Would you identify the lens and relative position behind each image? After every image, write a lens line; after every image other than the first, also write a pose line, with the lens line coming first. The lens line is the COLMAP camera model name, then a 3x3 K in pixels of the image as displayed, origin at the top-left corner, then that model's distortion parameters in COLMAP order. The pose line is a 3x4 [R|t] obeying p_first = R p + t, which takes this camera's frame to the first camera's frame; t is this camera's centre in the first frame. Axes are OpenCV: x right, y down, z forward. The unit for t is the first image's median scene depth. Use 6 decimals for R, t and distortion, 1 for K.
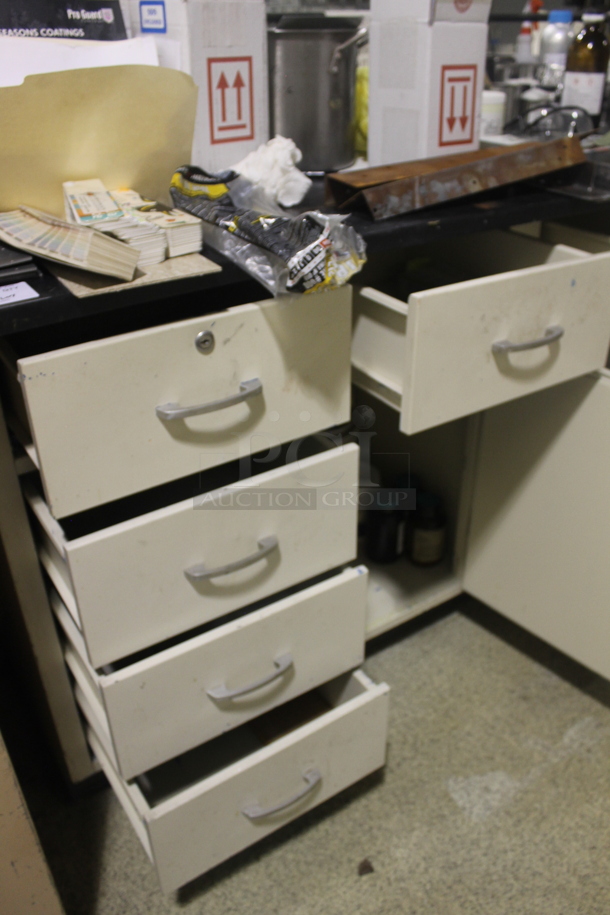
lens RADIAL K [[758.6, 0, 305.0], [0, 758.6, 457.5], [0, 0, 1]] dist [-0.094658, 0.008108]
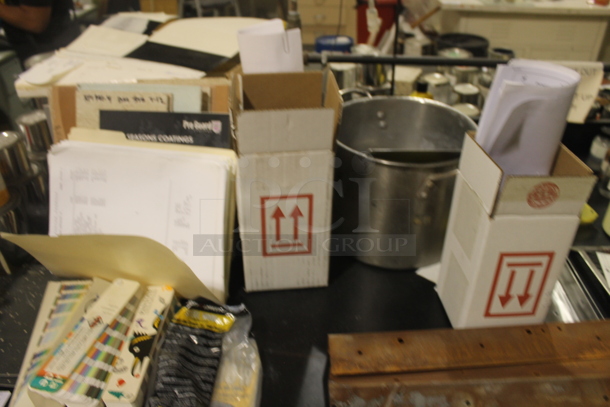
lens RADIAL K [[505.8, 0, 305.0], [0, 505.8, 203.5], [0, 0, 1]] dist [-0.094658, 0.008108]
pose [[0.806766, 0.329222, -0.490654, 0.283679], [-0.303984, 0.943329, 0.133129, -0.622382], [0.506677, 0.041747, 0.861124, 0.355480]]
